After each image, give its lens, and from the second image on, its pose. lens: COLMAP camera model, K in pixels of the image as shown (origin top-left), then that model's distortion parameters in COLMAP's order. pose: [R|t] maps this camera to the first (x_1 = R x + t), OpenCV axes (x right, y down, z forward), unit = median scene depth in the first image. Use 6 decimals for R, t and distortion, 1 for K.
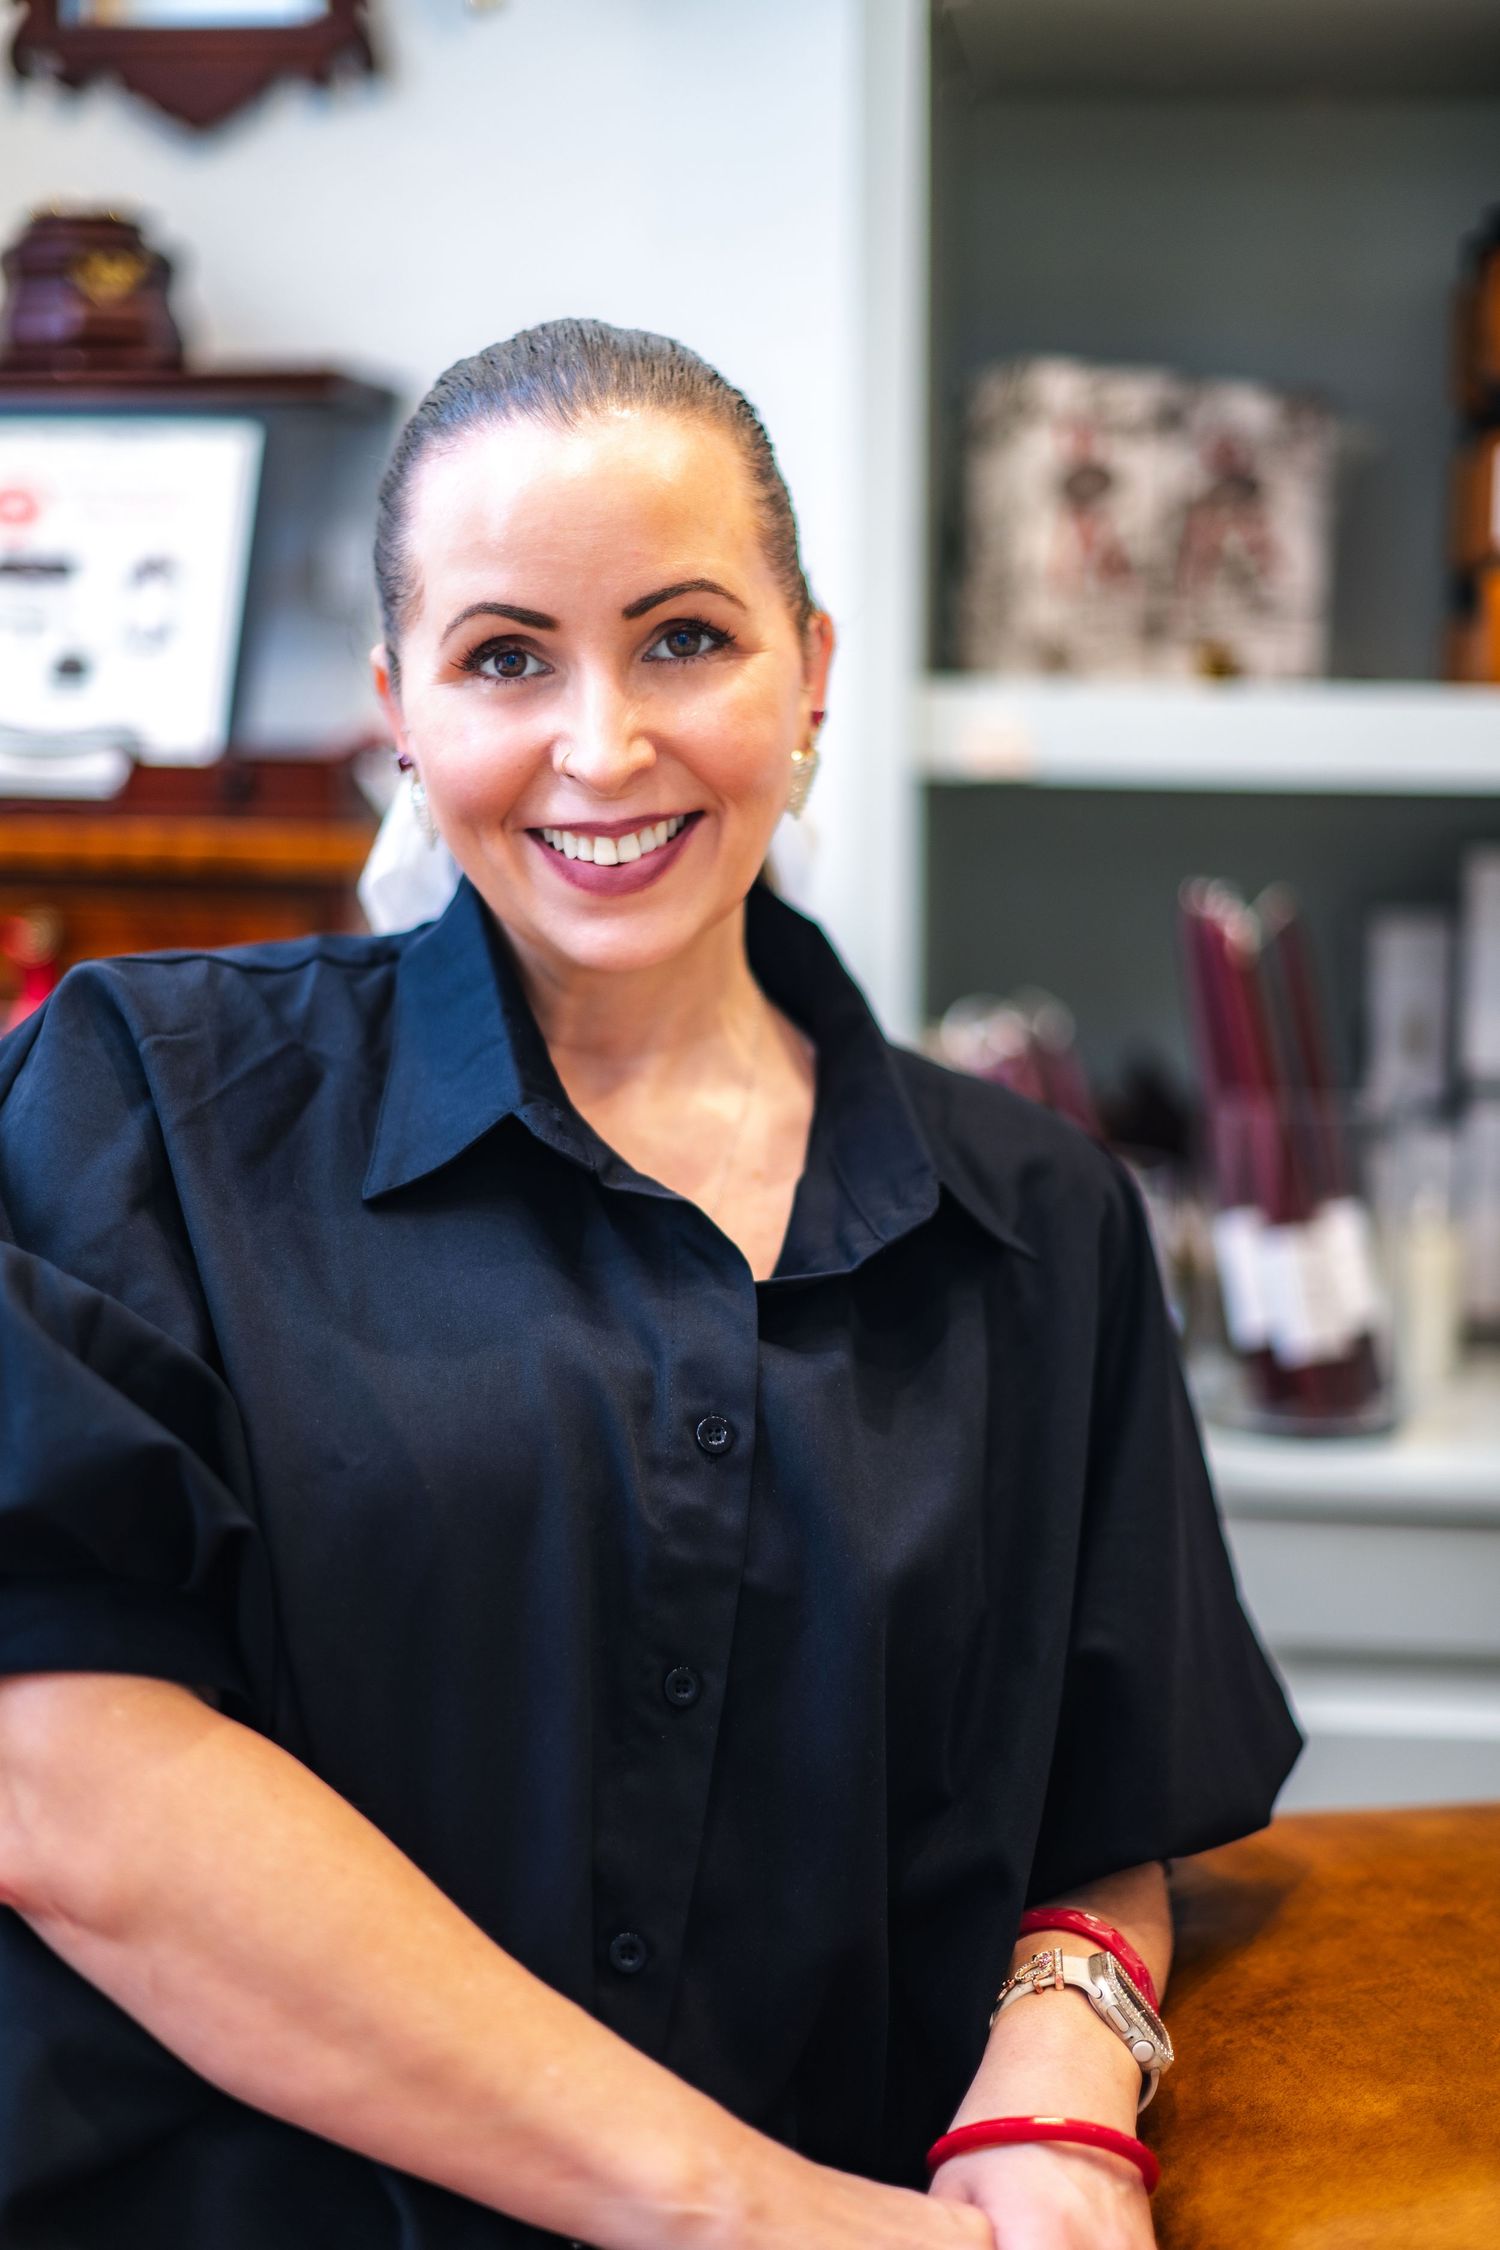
lens RADIAL K [[4076.9, 0, 750.0], [0, 4076.9, 1125.0], [0, 0, 1]] dist [-0.029968, -0.098576]
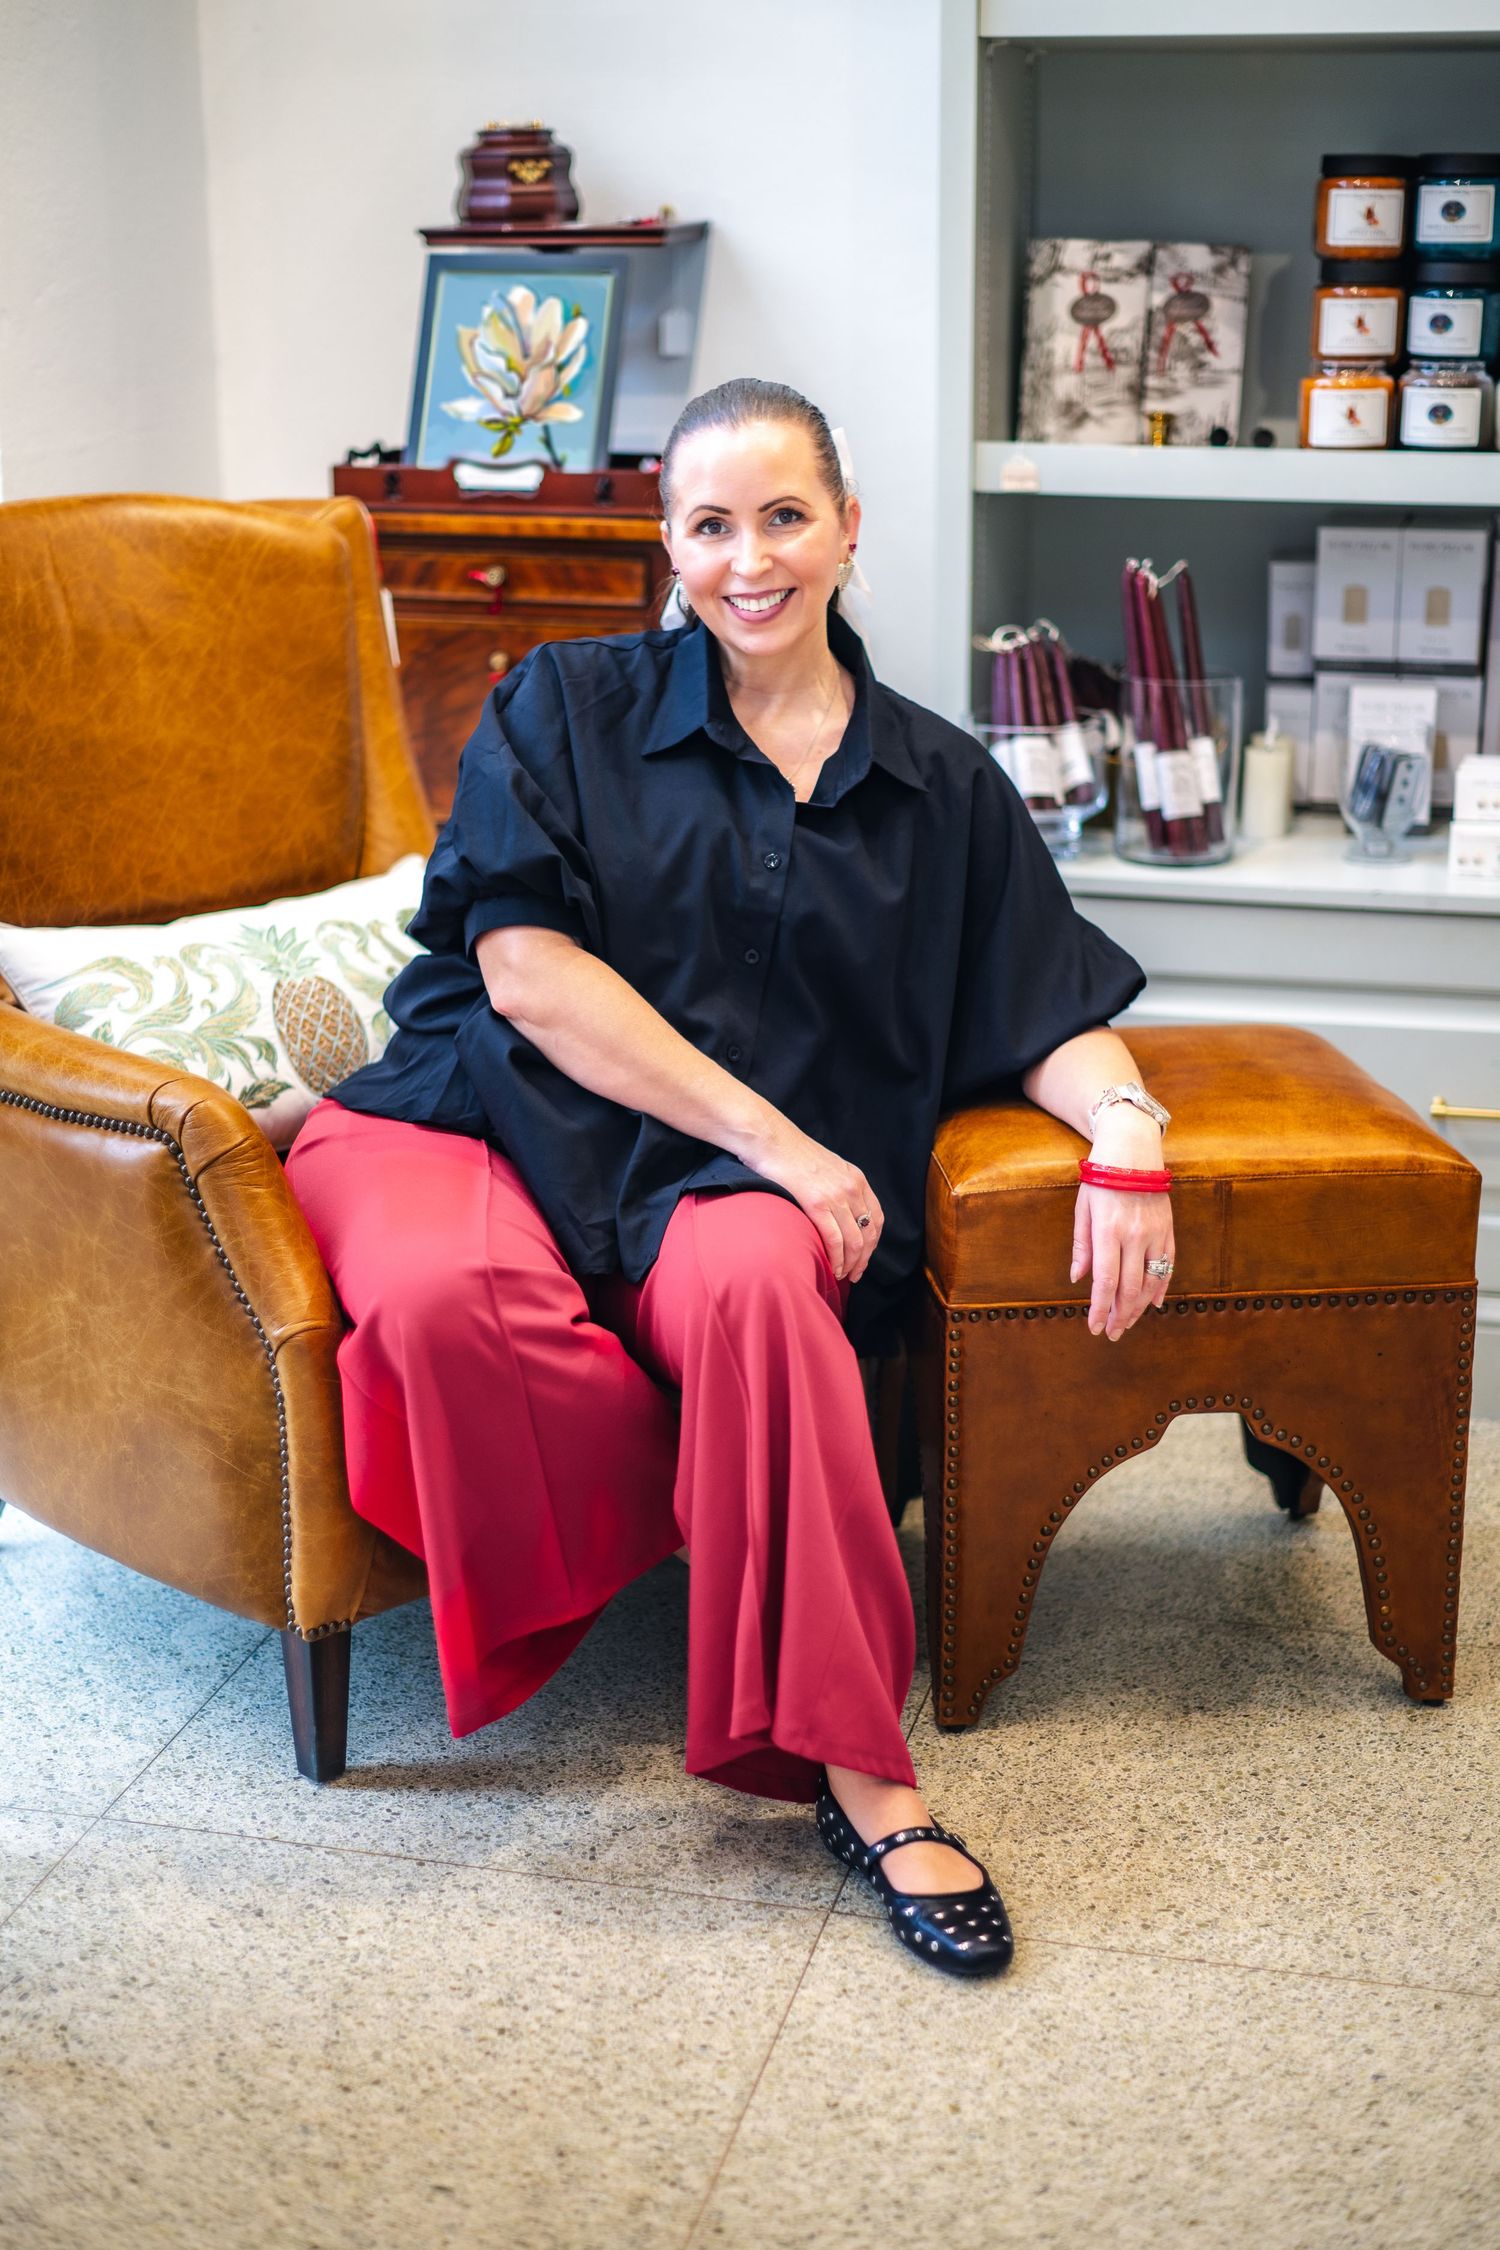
lens RADIAL K [[3225.6, 0, 750.0], [0, 3225.6, 1125.0], [0, 0, 1]] dist [-0.132916, 0.000367]
pose [[0.996427, 0.022332, -0.081453, 0.108282], [-0.008767, 0.986548, 0.163237, -0.069182], [0.084003, -0.161940, 0.983219, -0.776950]]
